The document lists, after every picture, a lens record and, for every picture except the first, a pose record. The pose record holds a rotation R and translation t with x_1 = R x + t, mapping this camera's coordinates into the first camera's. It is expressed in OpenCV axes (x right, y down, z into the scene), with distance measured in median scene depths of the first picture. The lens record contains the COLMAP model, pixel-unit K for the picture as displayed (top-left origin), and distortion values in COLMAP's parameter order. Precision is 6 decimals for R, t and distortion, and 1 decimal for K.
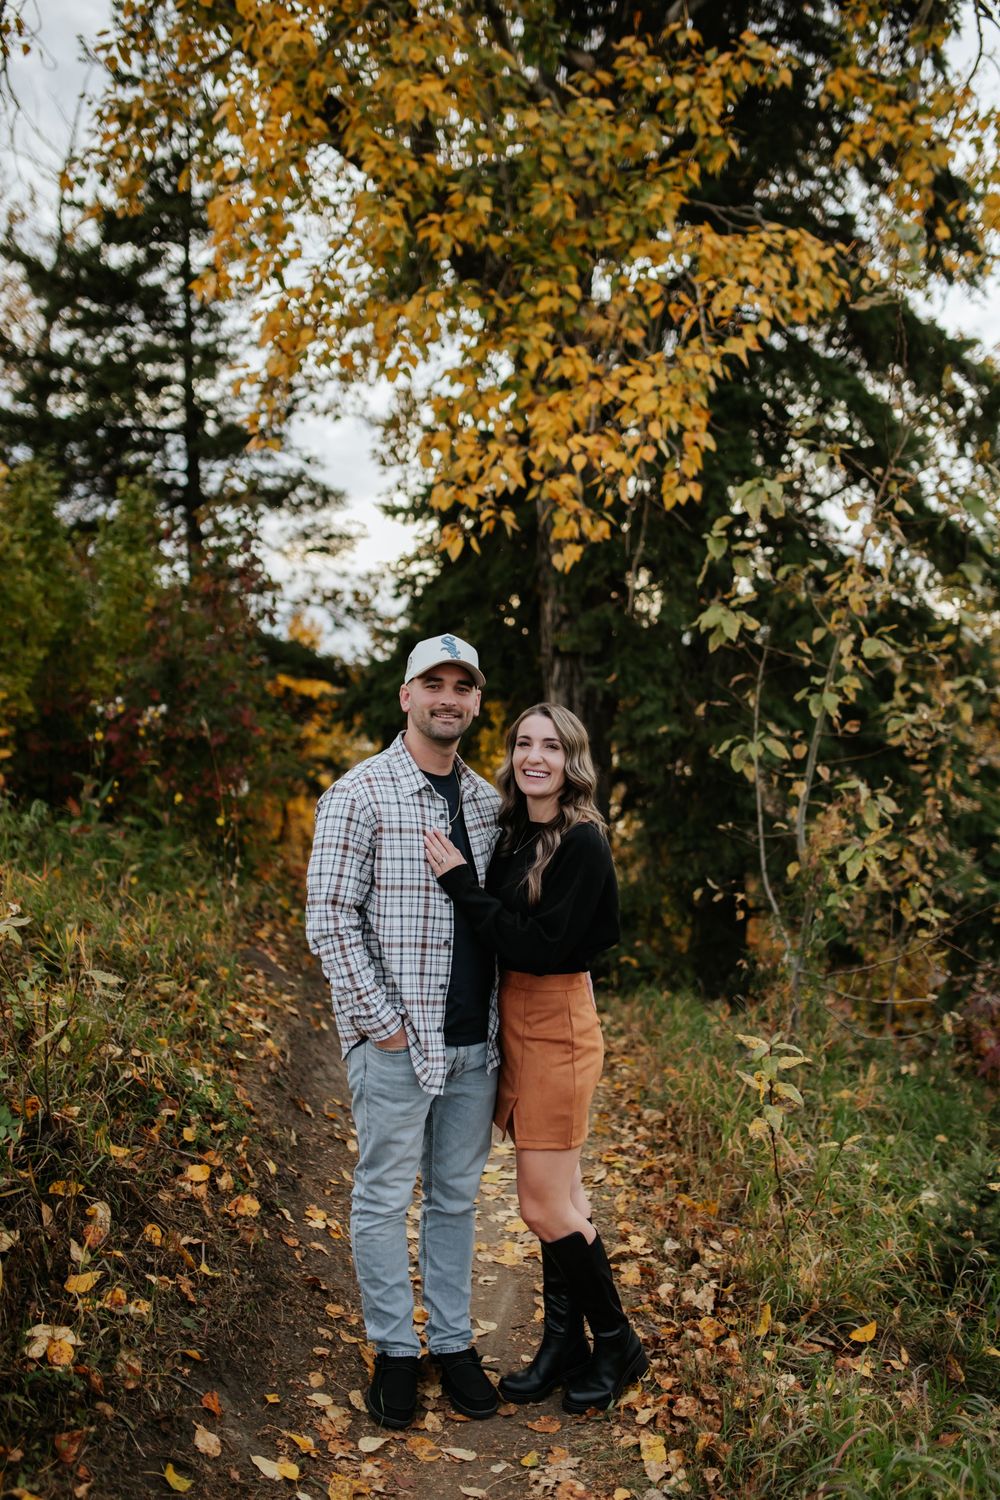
lens RADIAL K [[1490.8, 0, 500.0], [0, 1490.8, 750.0], [0, 0, 1]] dist [-0.057220, 0.104181]
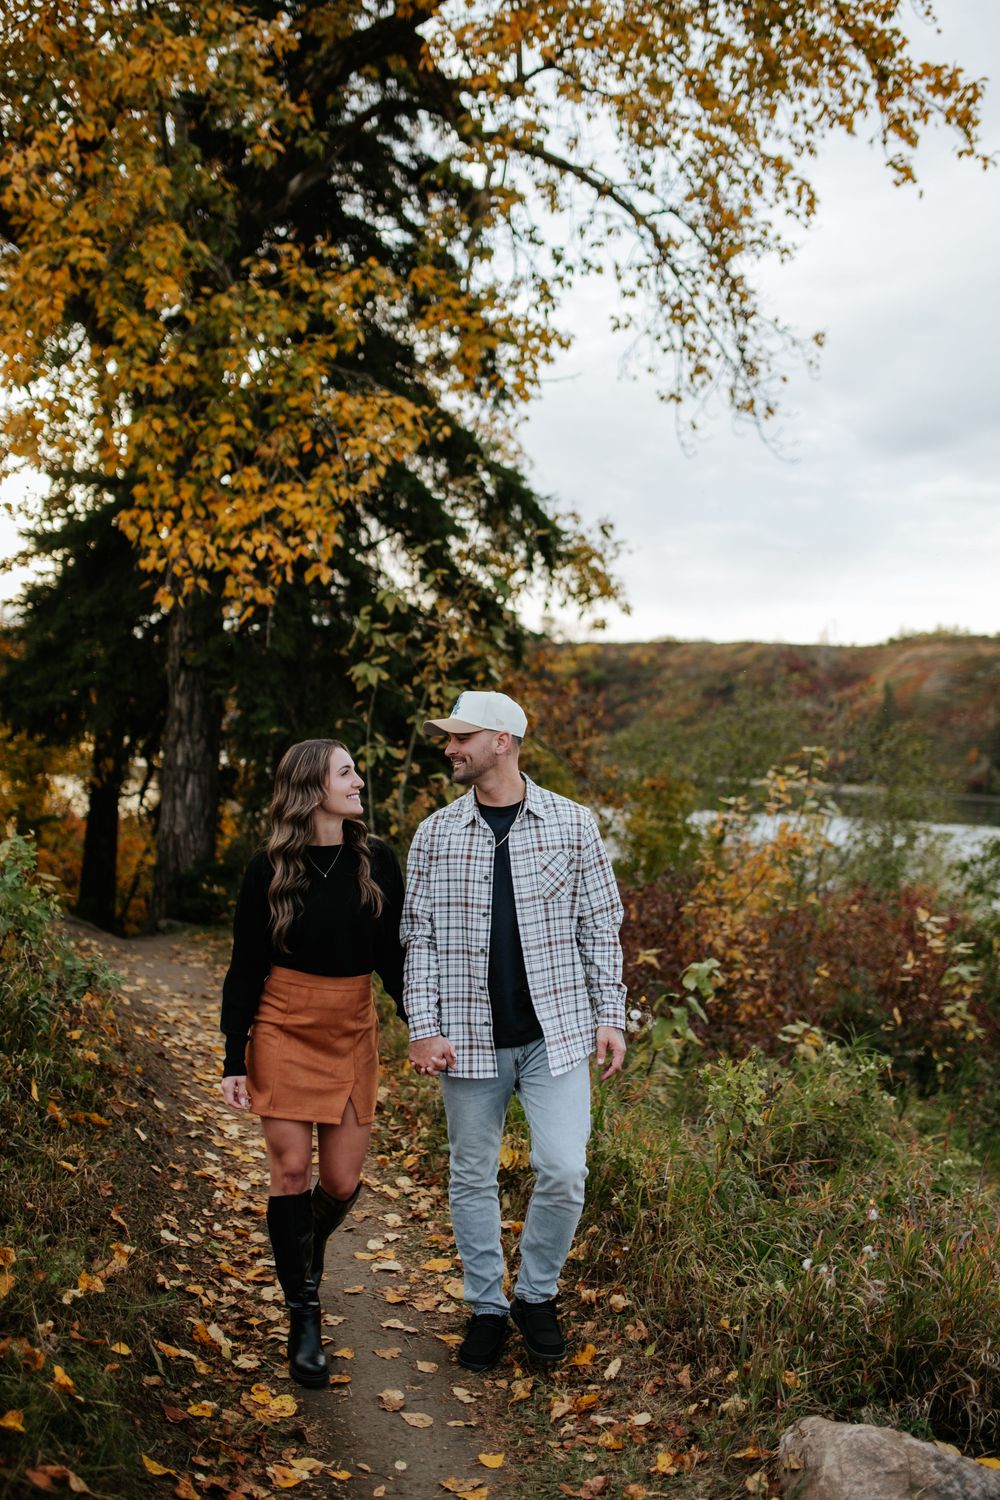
lens RADIAL K [[1490.8, 0, 500.0], [0, 1490.8, 750.0], [0, 0, 1]] dist [-0.057220, 0.104181]
pose [[0.940253, 0.034510, 0.338722, -0.237314], [-0.037868, 0.999277, 0.003309, -0.012450], [-0.338363, -0.015938, 0.940881, -0.524798]]
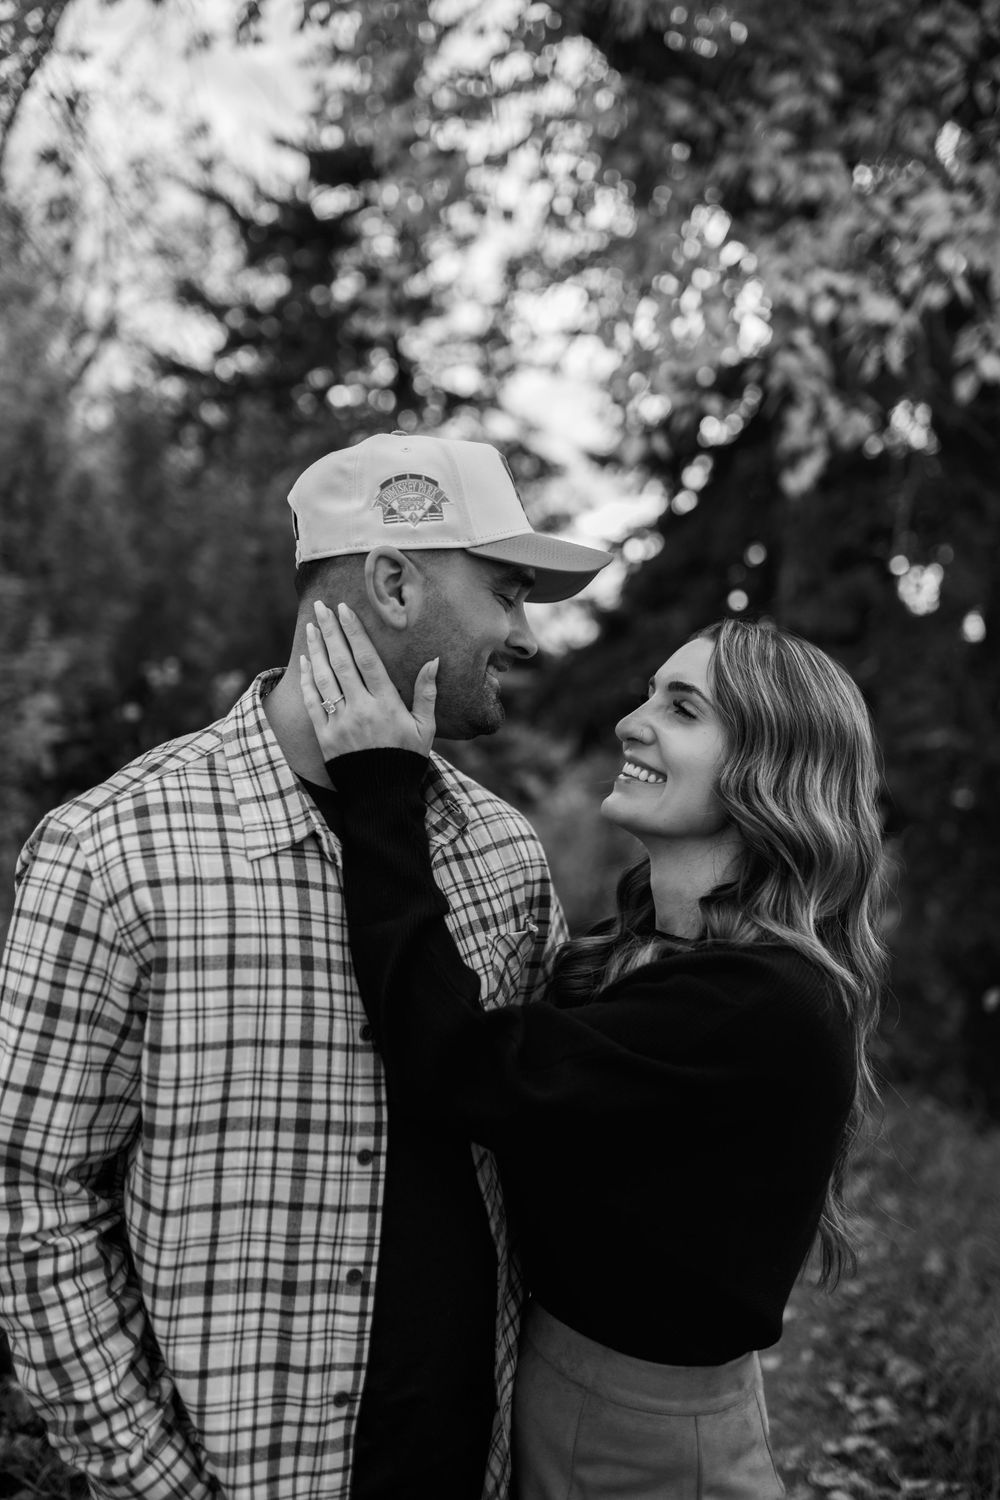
lens RADIAL K [[1425.0, 0, 500.0], [0, 1425.0, 750.0], [0, 0, 1]] dist [-0.064883, 0.089265]
pose [[0.983558, 0.038209, -0.176504, 0.033895], [-0.038553, 0.999255, 0.001483, -0.000154], [0.176430, 0.005346, 0.984299, 0.415759]]
